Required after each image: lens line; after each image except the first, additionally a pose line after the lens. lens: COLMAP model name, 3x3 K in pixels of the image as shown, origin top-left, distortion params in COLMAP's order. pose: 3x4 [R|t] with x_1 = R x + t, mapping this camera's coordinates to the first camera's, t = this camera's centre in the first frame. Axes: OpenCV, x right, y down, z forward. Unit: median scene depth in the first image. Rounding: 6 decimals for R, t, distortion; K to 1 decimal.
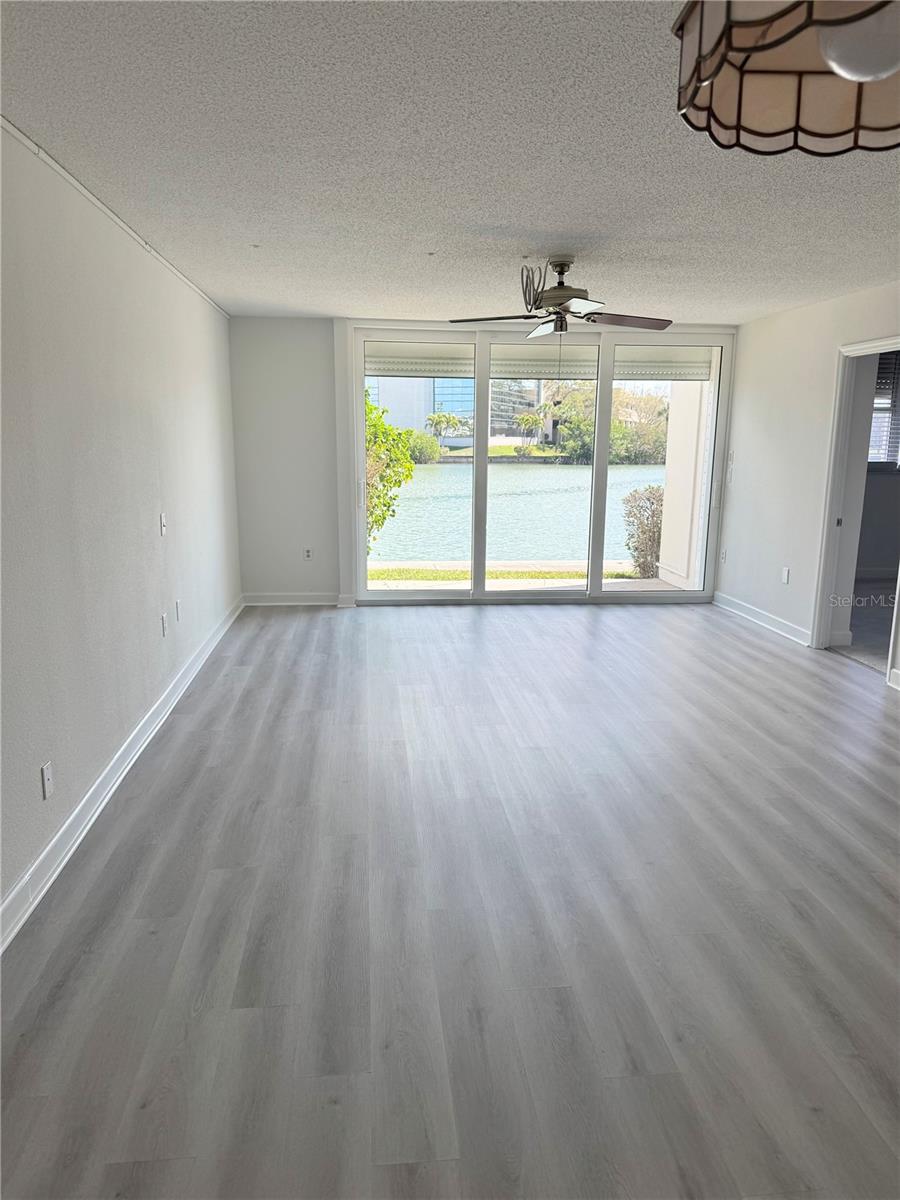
lens RADIAL K [[844.9, 0, 450.0], [0, 844.9, 600.0], [0, 0, 1]] dist [0.141761, -0.208249]
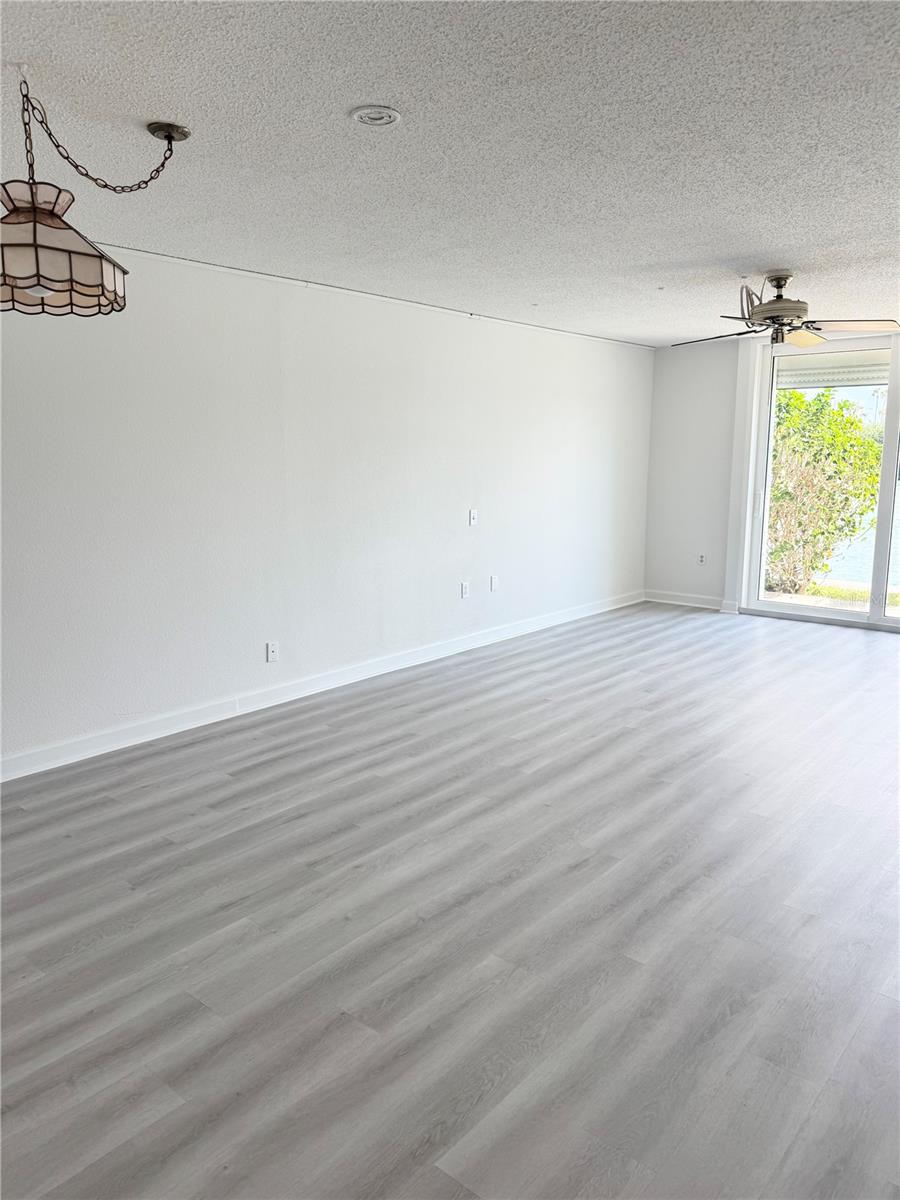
lens RADIAL K [[844.9, 0, 450.0], [0, 844.9, 600.0], [0, 0, 1]] dist [0.141761, -0.208249]
pose [[0.691254, 0.123732, -0.711940, 0.634469], [-0.137280, 0.989775, 0.038728, -0.002228], [0.709452, 0.070964, 0.701171, 0.040094]]
